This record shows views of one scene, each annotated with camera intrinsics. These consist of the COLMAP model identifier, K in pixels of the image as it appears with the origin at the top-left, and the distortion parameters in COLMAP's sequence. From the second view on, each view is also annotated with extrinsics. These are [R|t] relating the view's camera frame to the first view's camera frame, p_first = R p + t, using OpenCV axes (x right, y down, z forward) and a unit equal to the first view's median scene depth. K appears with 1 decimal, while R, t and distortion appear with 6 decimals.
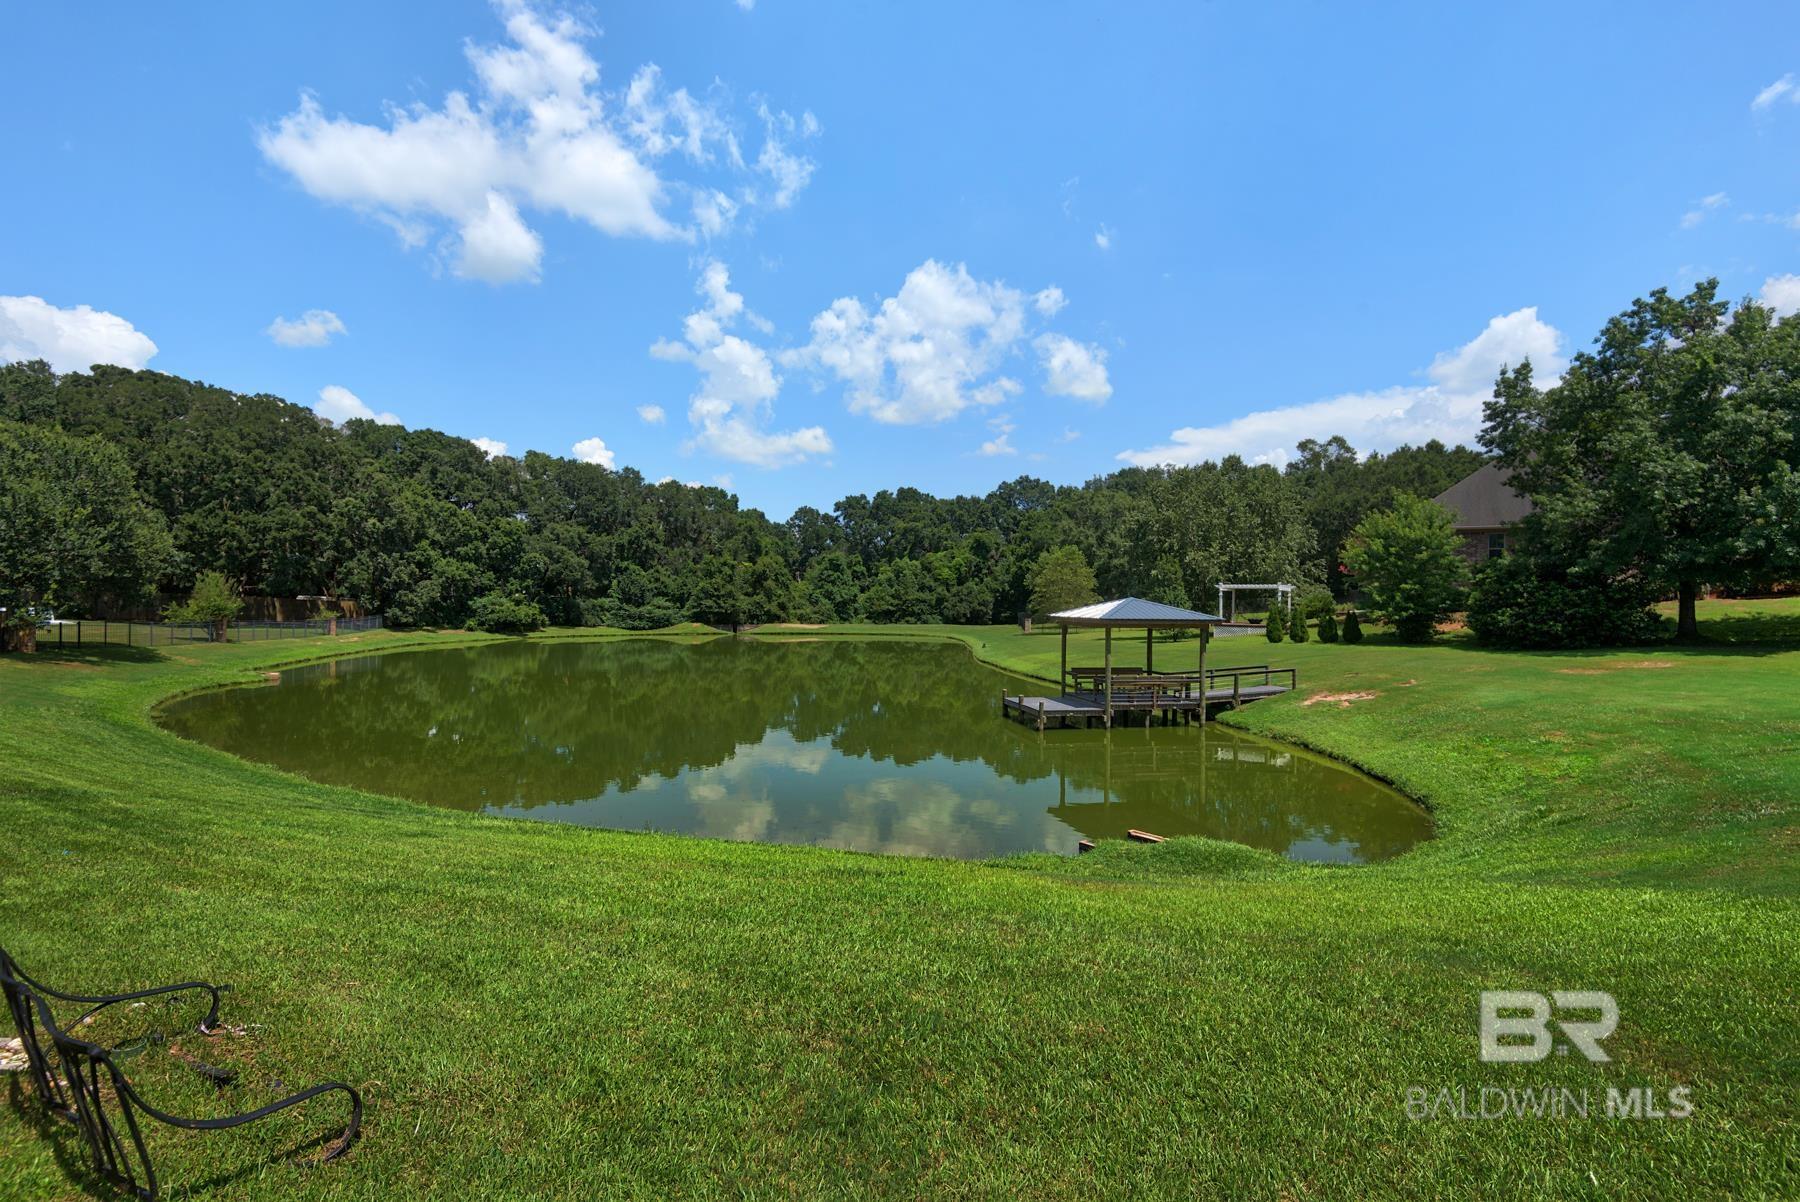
lens RADIAL K [[841.8, 0, 913.5], [0, 841.8, 603.1], [0, 0, 1]] dist [-0.001163, -0.005954]
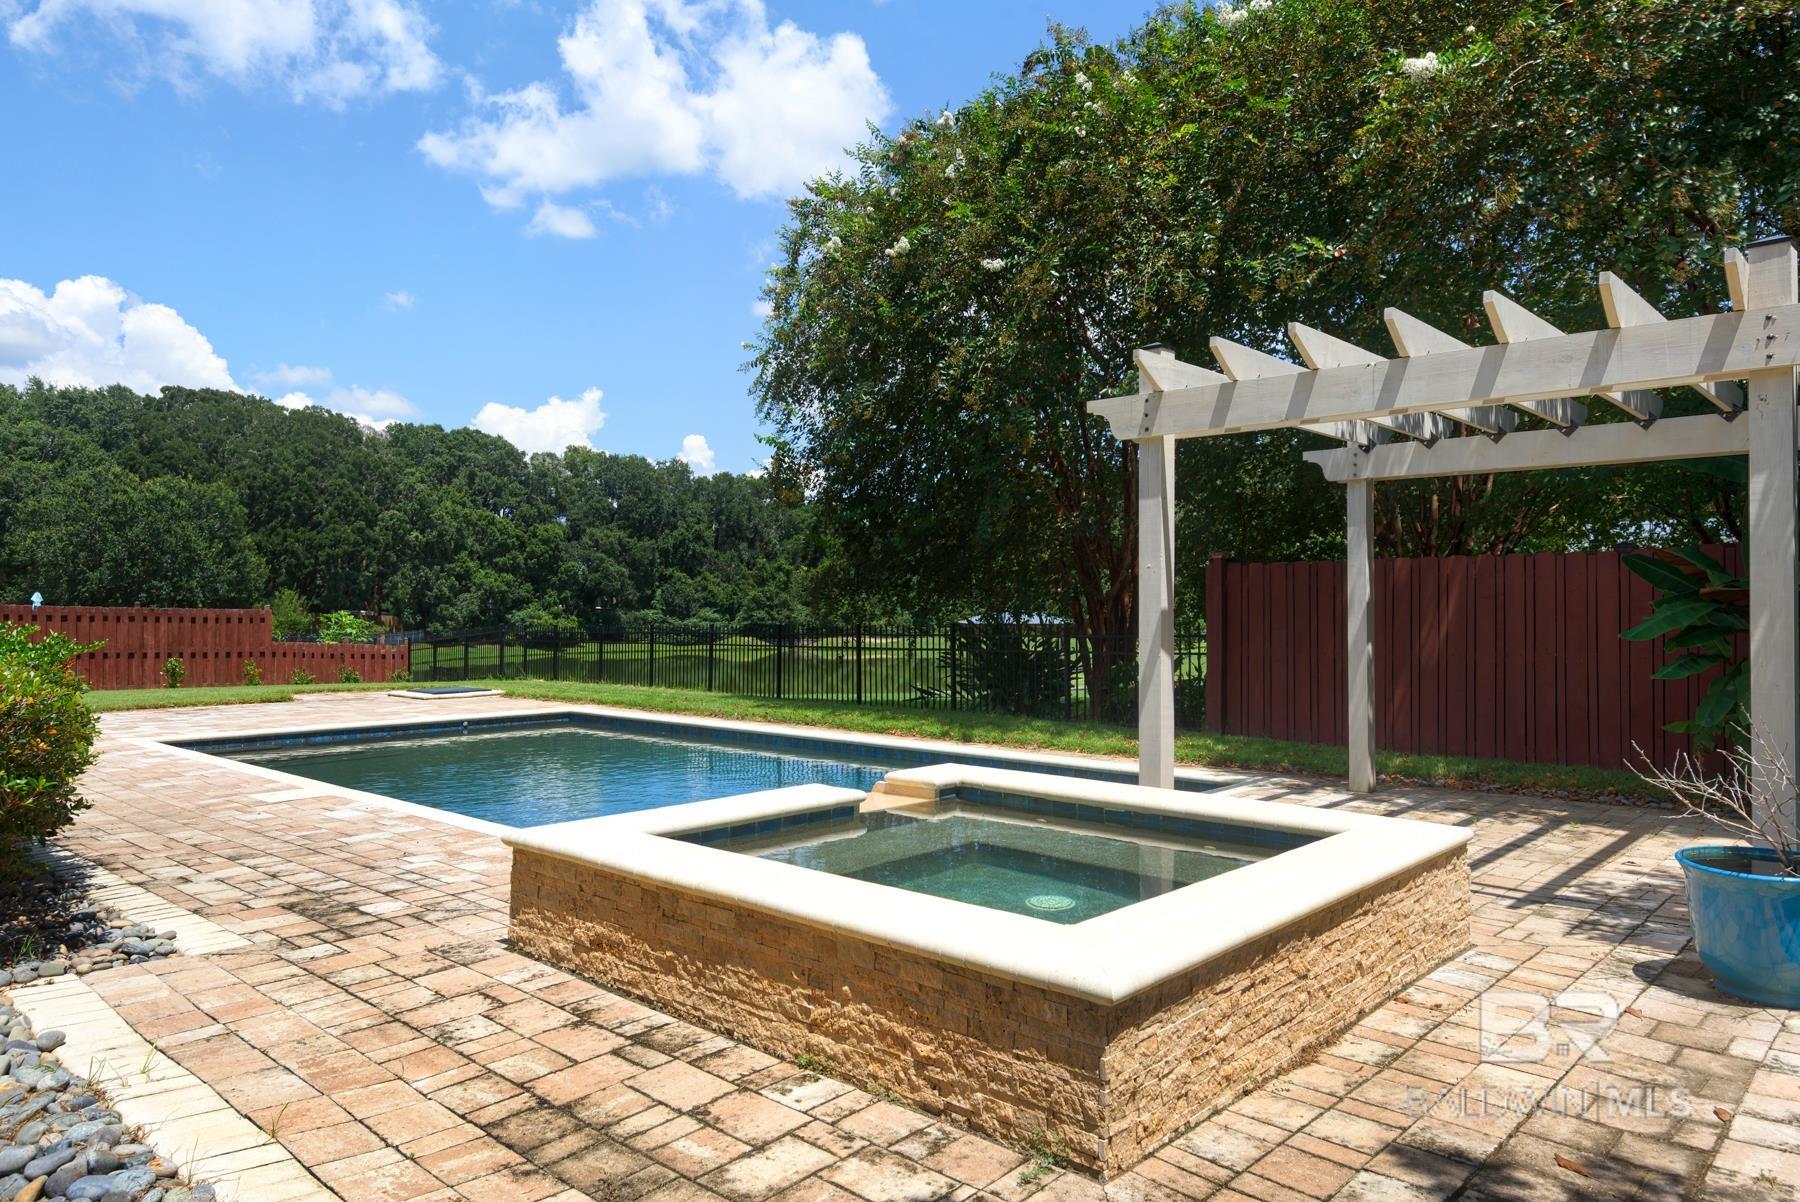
lens RADIAL K [[1240.0, 0, 887.9], [0, 1240.0, 597.4], [0, 0, 1]] dist [0.004840, 0.004921]
pose [[0.981664, -0.013015, -0.190177, 0.148937], [0.010668, 0.999854, -0.013363, 0.001375], [0.190323, 0.011090, 0.981659, -0.272657]]
